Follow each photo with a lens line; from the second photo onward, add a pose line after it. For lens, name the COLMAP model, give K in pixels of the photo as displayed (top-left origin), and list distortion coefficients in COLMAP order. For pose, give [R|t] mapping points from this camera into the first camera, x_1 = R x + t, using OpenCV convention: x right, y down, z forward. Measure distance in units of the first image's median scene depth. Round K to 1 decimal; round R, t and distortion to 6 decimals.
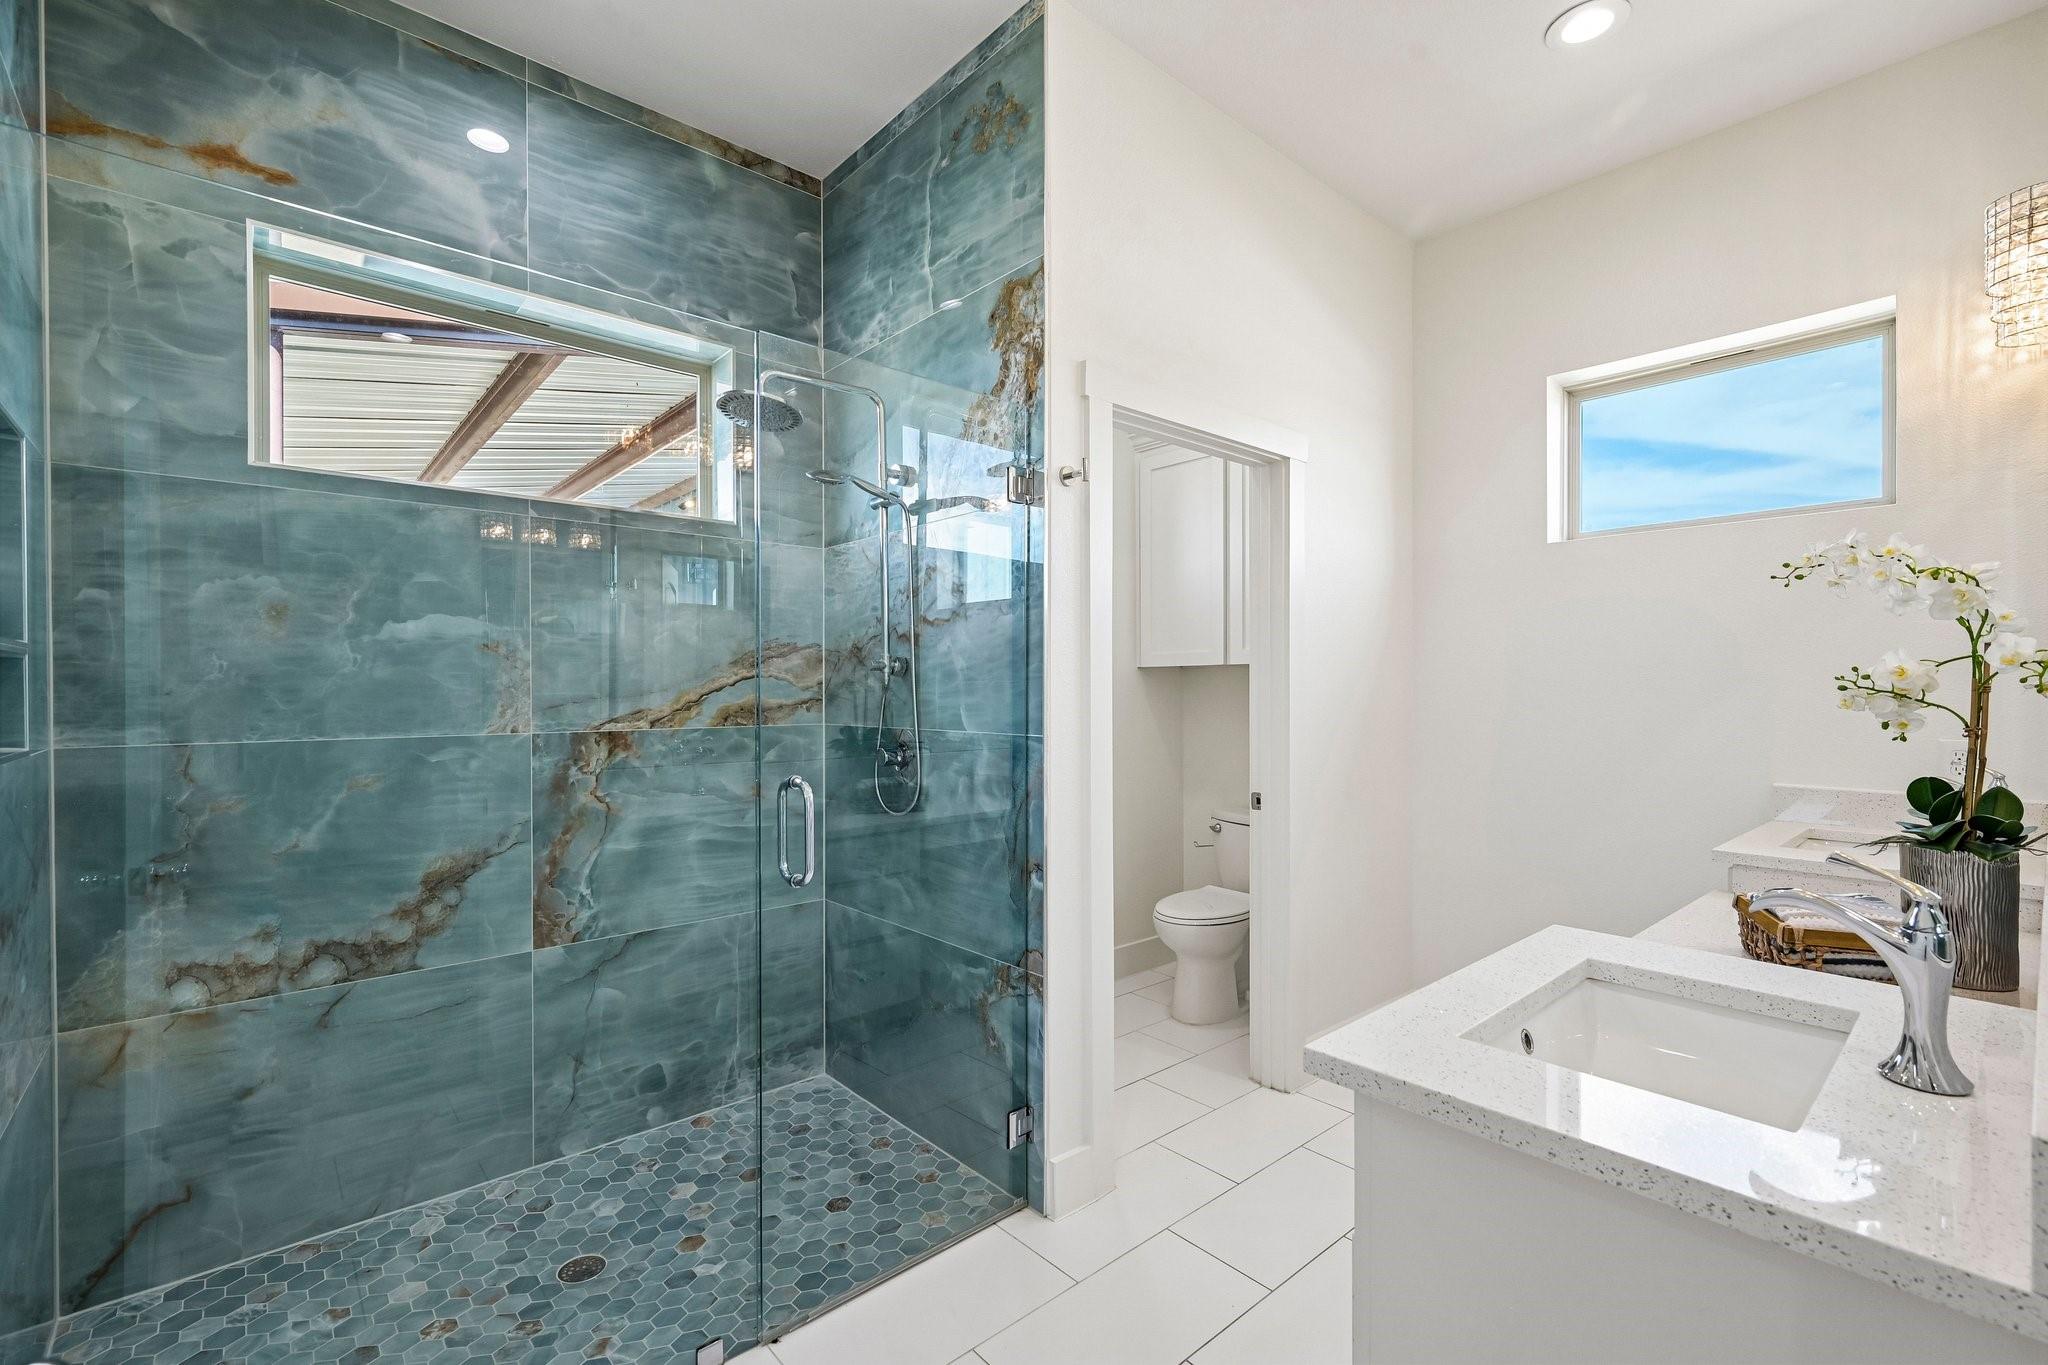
lens RADIAL K [[885.5, 0, 1024.0], [0, 885.5, 682.5], [0, 0, 1]] dist [0.000511, 0.000214]
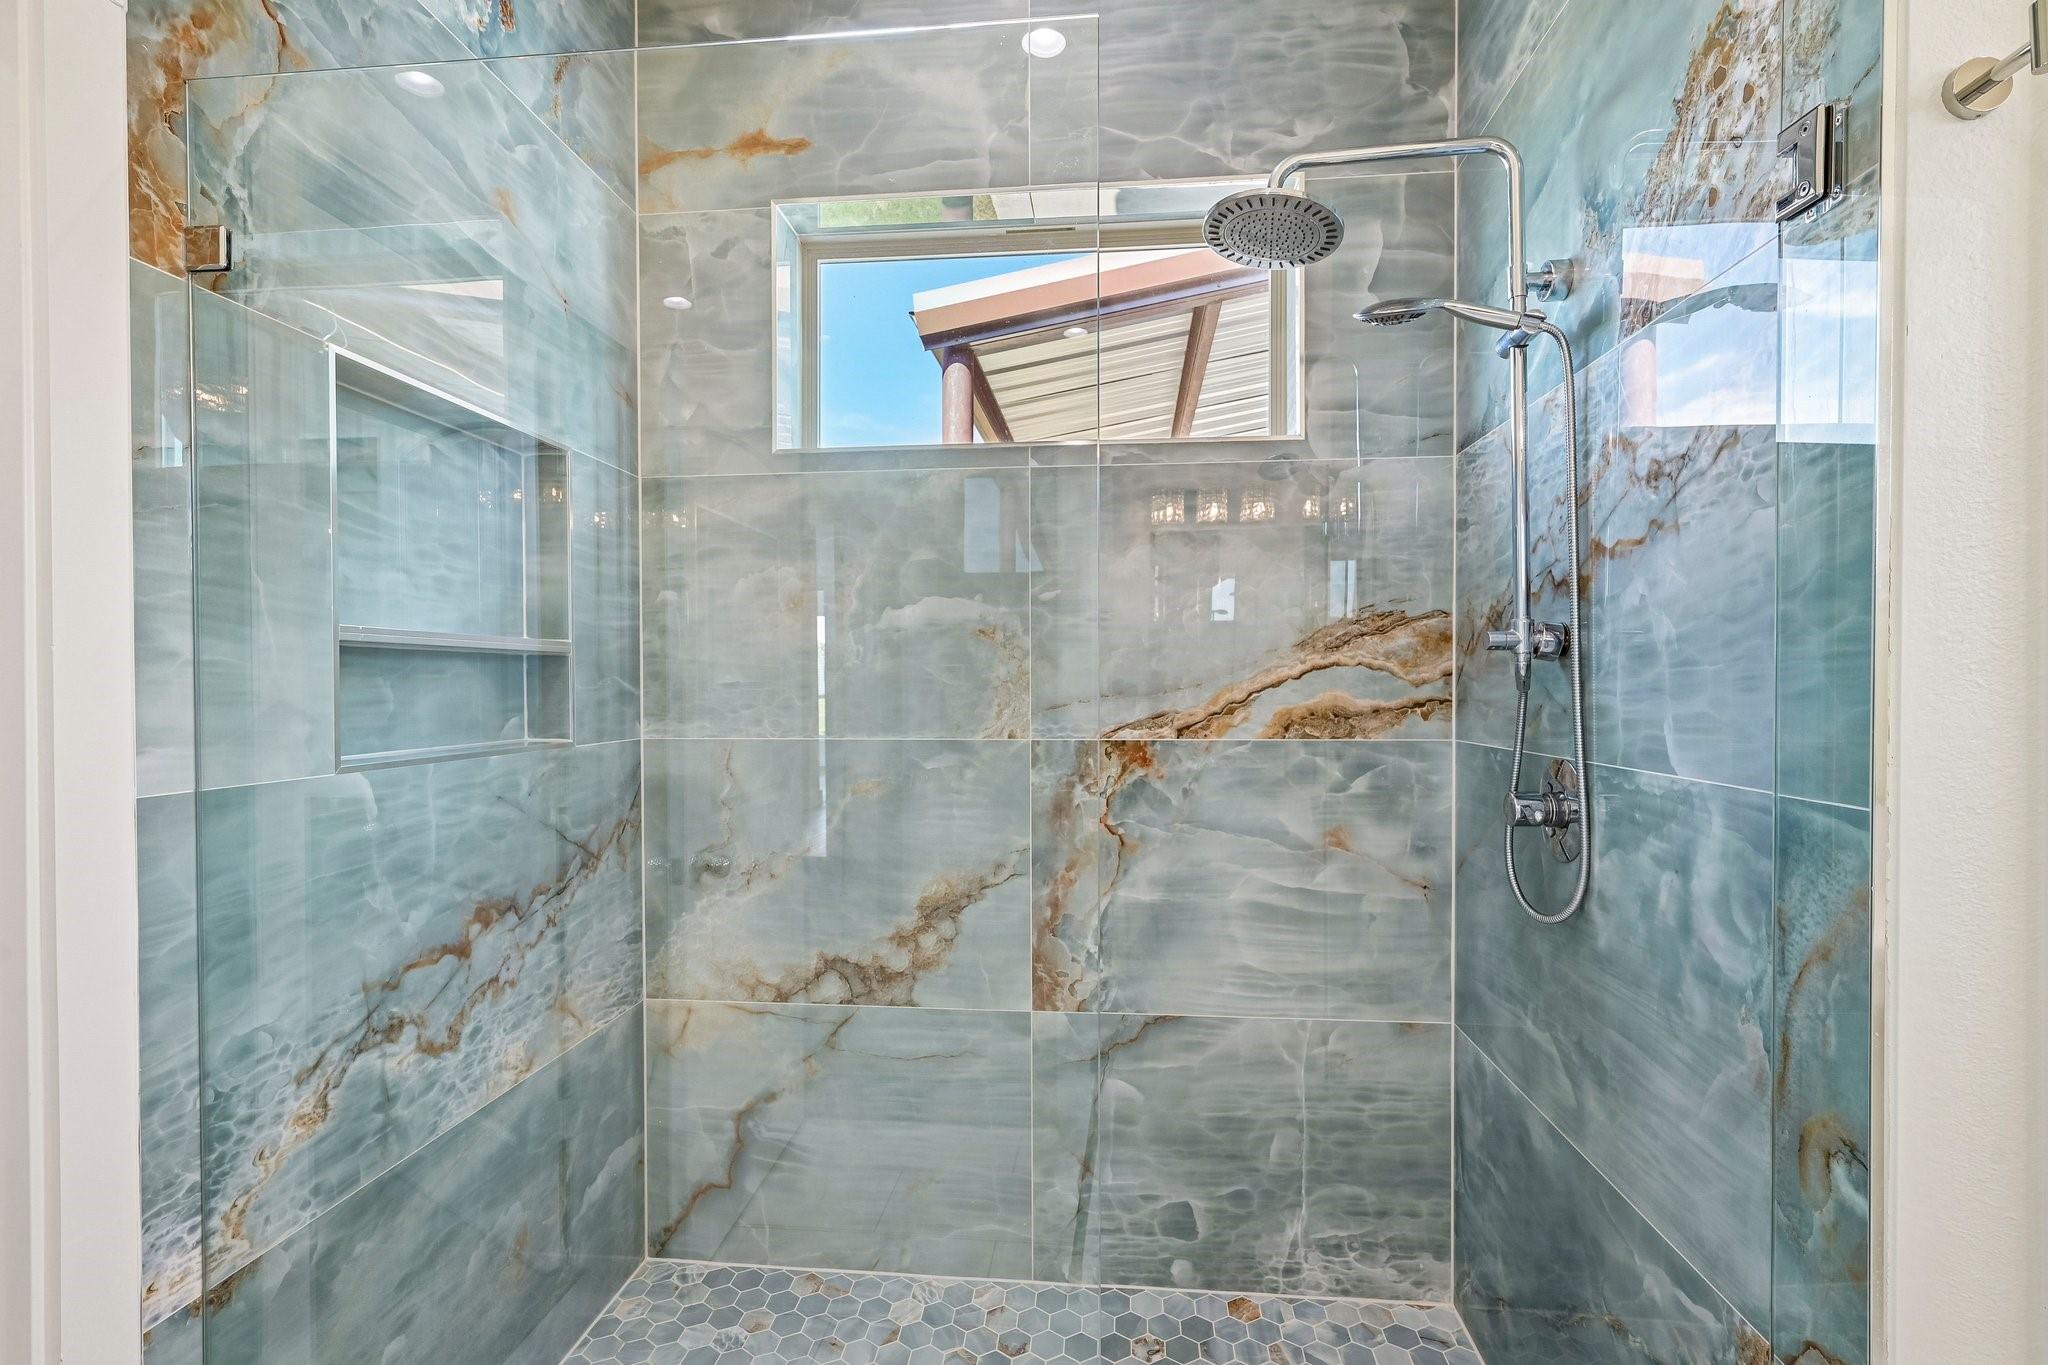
lens RADIAL K [[942.6, 0, 1028.3], [0, 942.6, 692.3], [0, 0, 1]] dist [0.002188, 0.000622]
pose [[0.685982, 0.006182, -0.727592, 0.059023], [0.007030, 0.999861, 0.015122, 0.001777], [0.727584, -0.015489, 0.685843, 0.405158]]
